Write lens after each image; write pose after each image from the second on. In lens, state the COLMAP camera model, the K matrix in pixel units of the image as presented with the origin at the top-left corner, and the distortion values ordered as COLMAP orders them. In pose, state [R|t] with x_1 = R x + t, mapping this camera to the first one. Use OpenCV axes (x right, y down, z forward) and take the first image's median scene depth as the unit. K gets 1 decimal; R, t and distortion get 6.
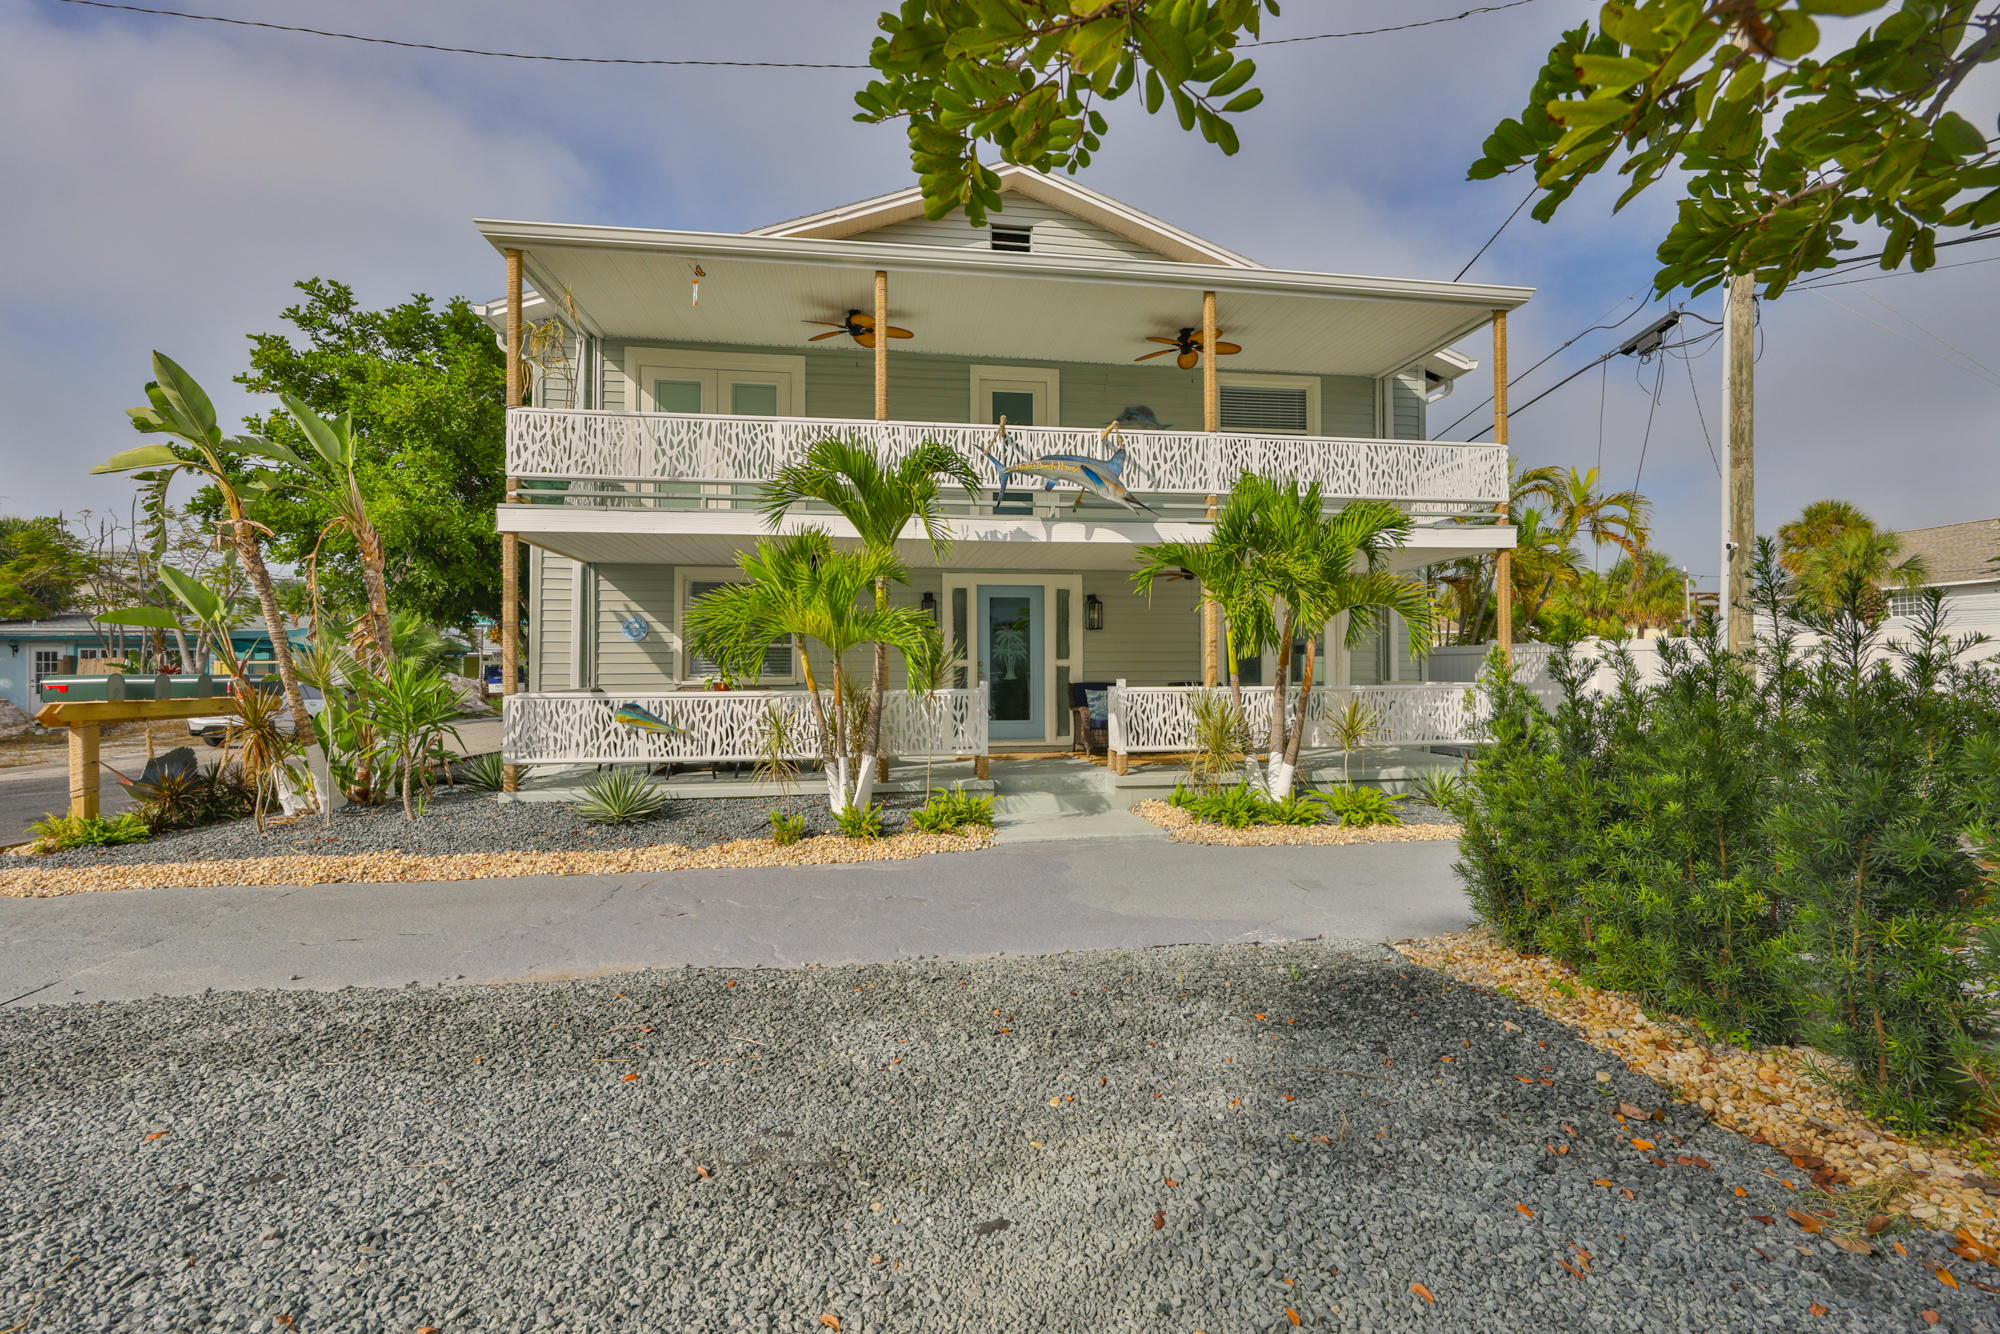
lens RADIAL K [[858.6, 0, 998.3], [0, 858.6, 671.5], [0, 0, 1]] dist [-0.002801, 0.000614]
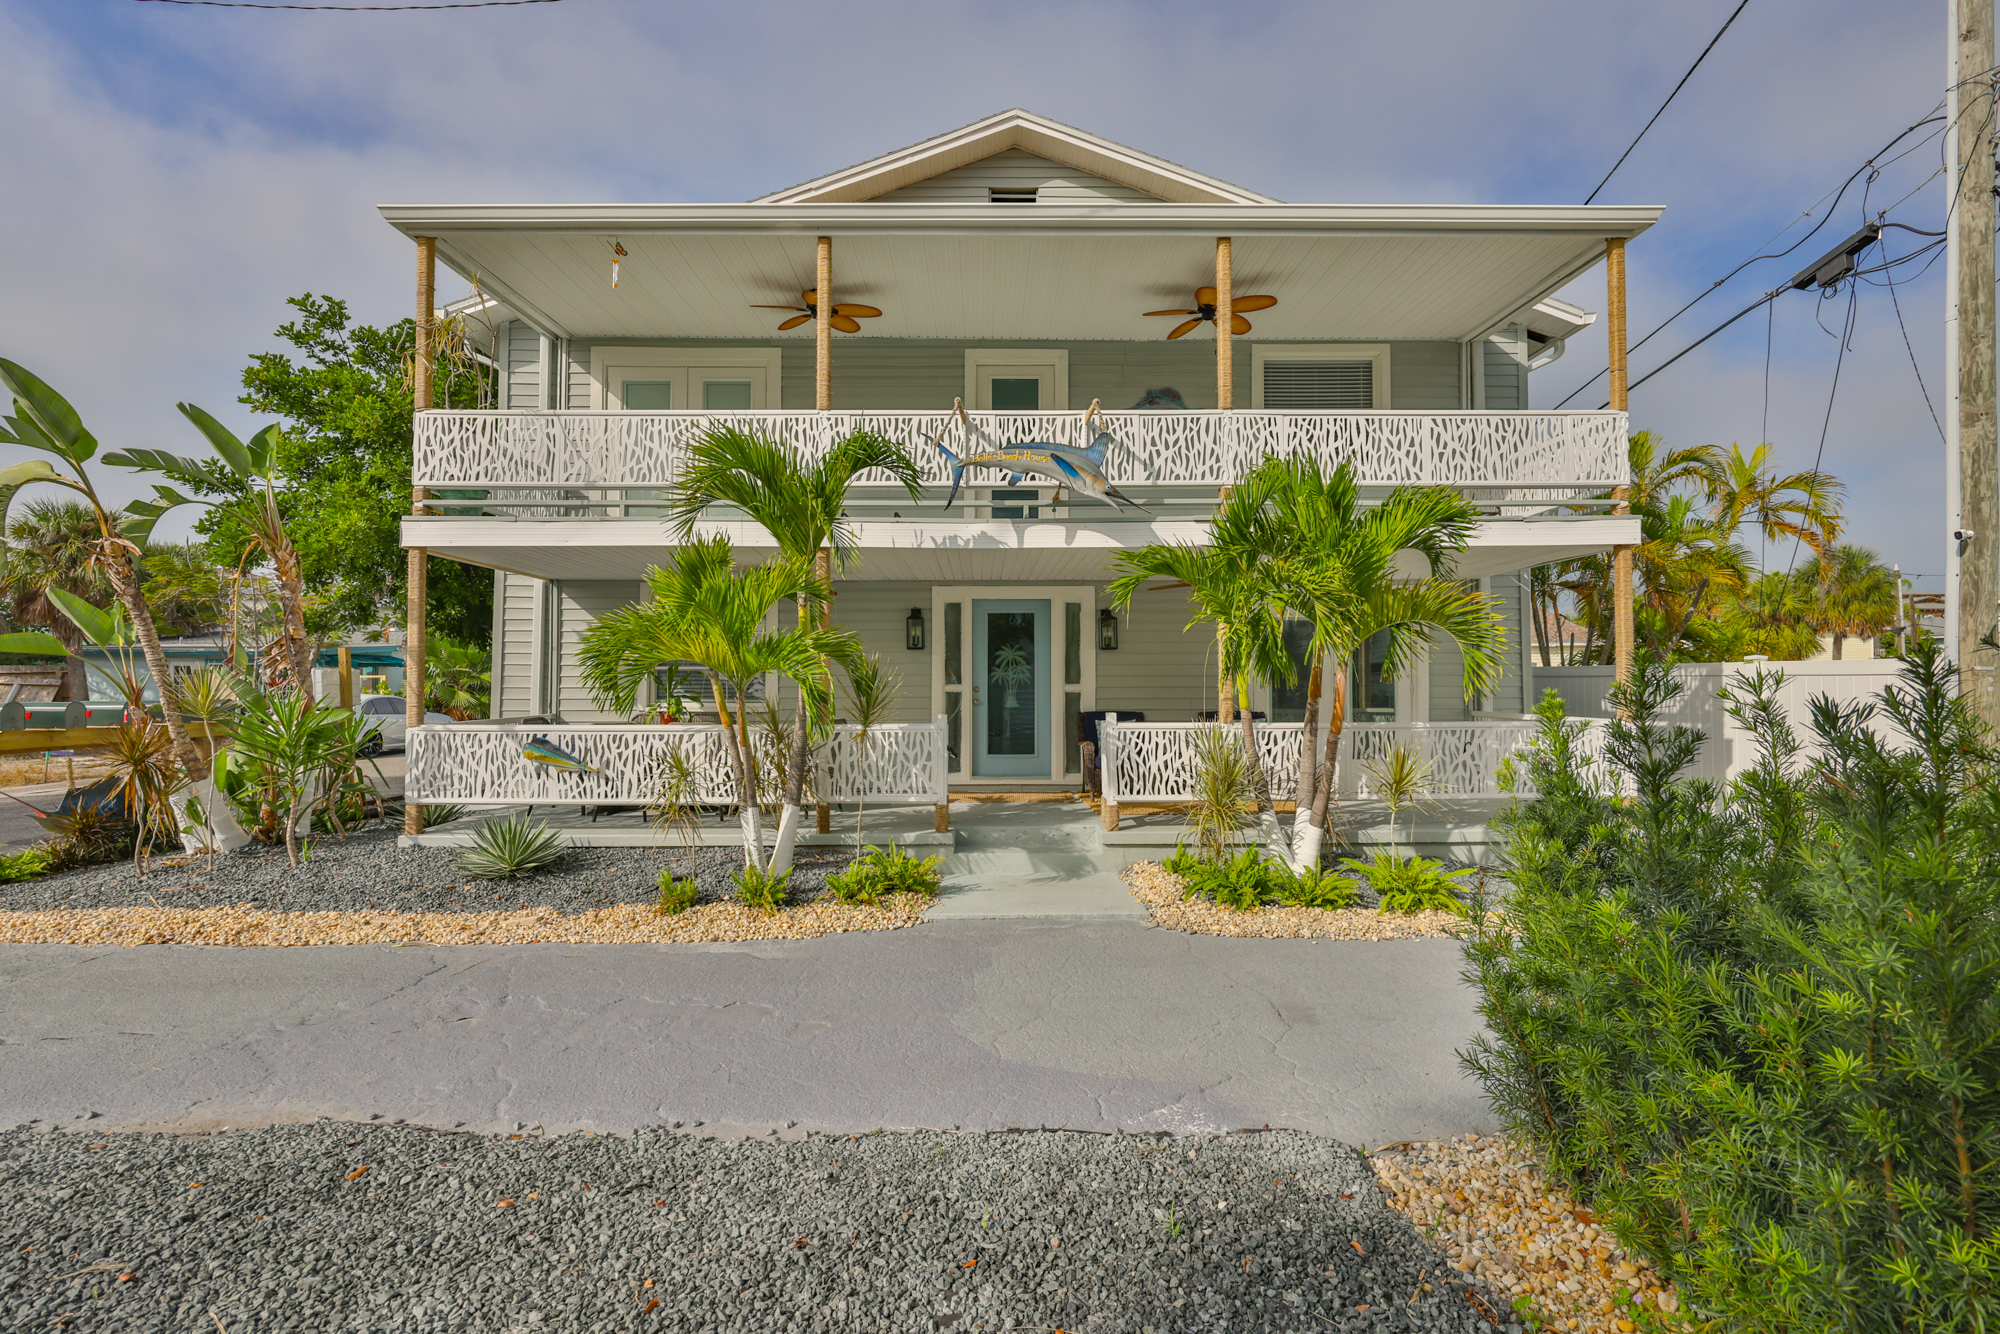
lens RADIAL K [[858.6, 0, 987.9], [0, 858.6, 671.1], [0, 0, 1]] dist [-0.002801, 0.000614]
pose [[0.990127, 0.002012, -0.140157, 0.152253], [-0.003720, 0.999922, -0.011924, -0.022449], [0.140122, 0.012328, 0.990058, 0.182481]]
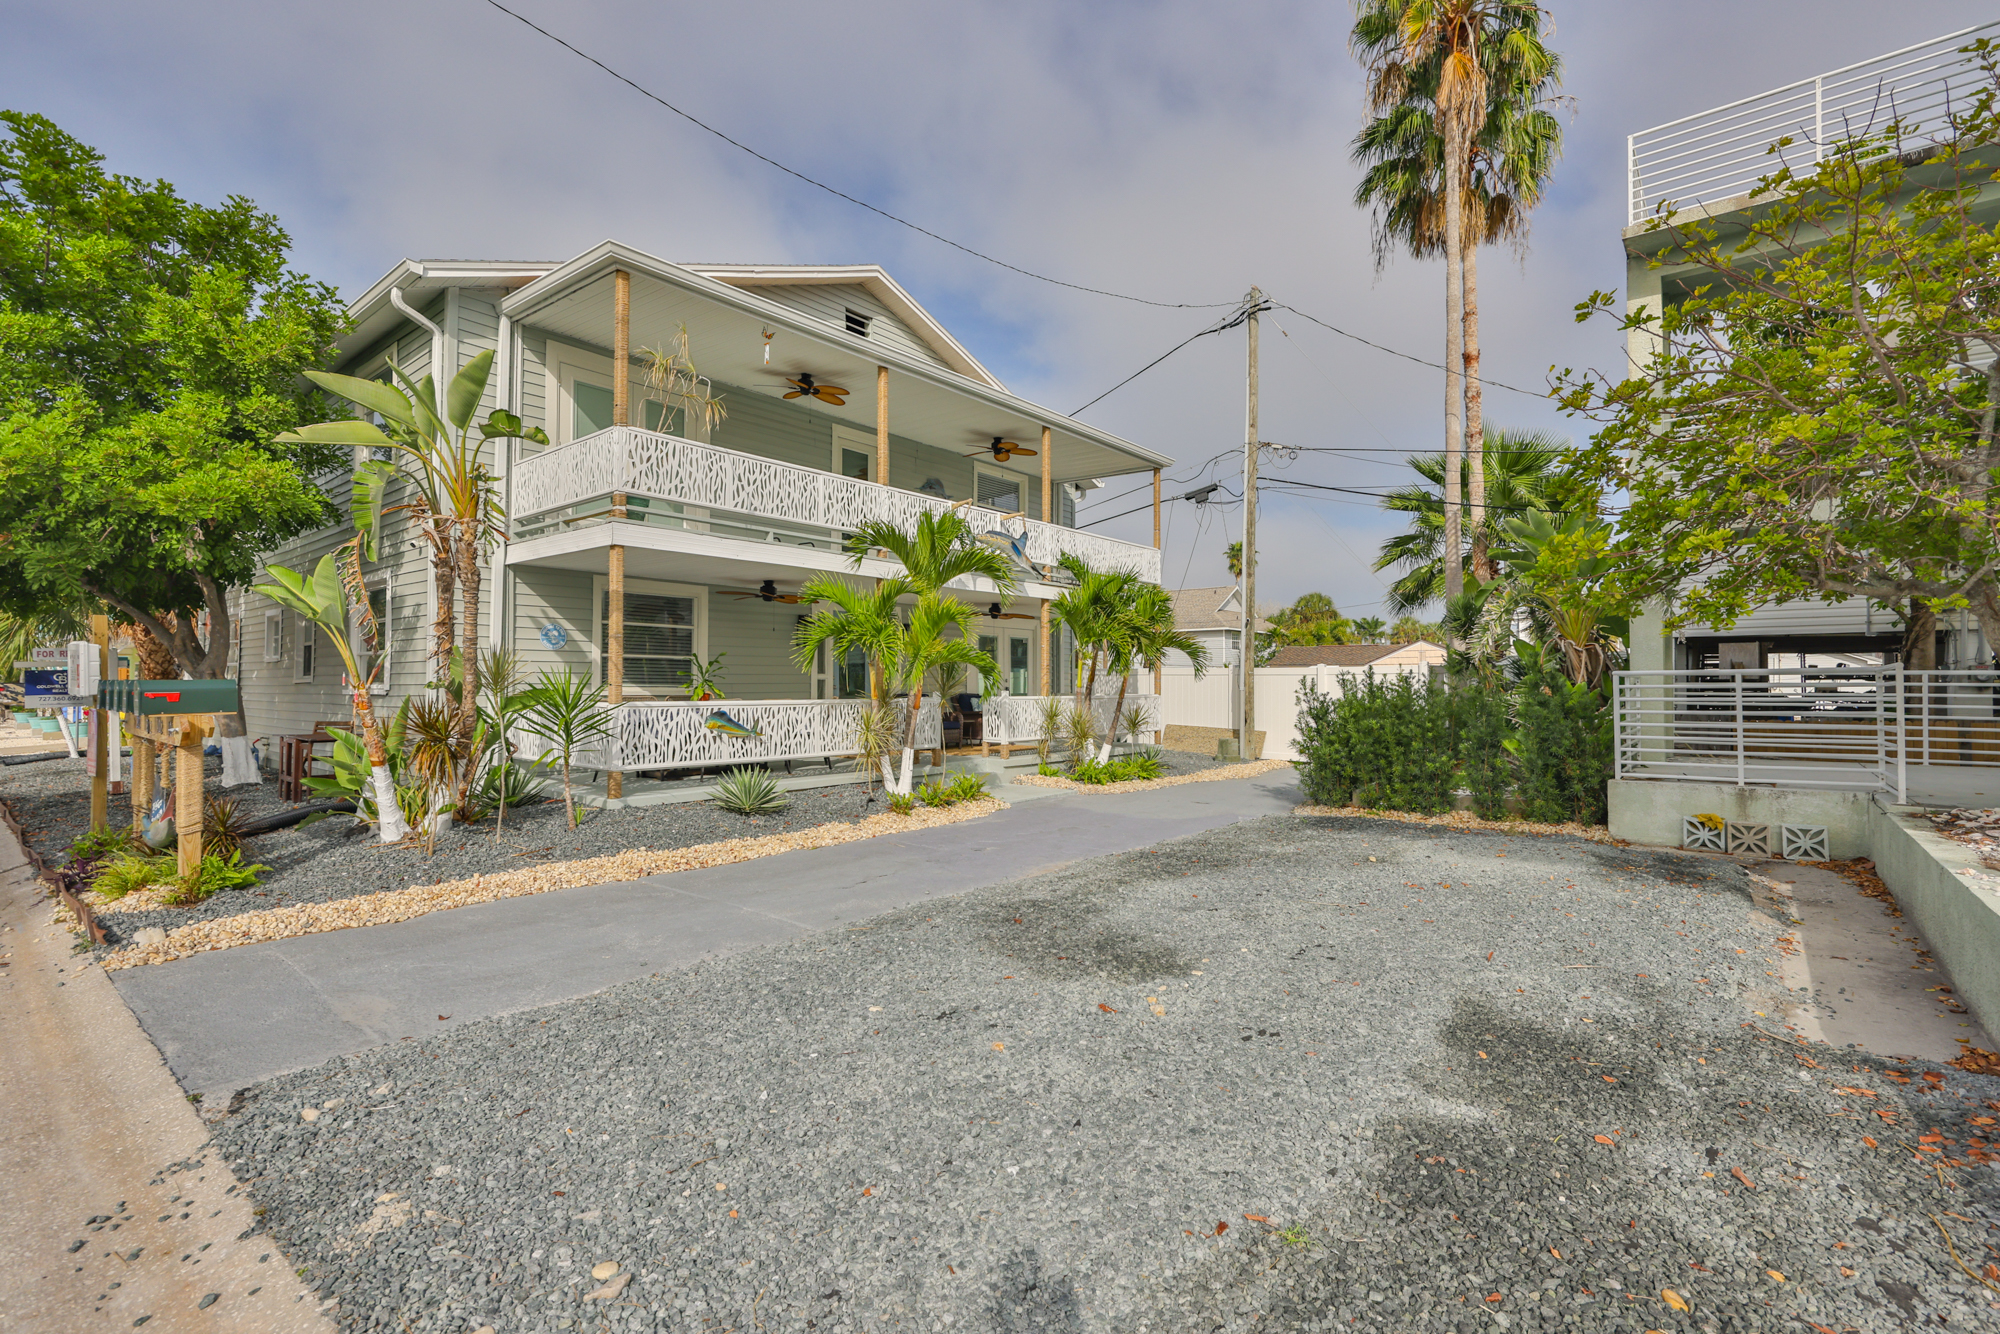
lens RADIAL K [[928.2, 0, 1004.5], [0, 928.2, 678.3], [0, 0, 1]] dist [0.015802, 0.000021]
pose [[0.737411, 0.013120, 0.675317, -0.950634], [-0.008495, 0.999912, -0.010150, 0.004237], [-0.675391, 0.001748, 0.737458, -0.132253]]
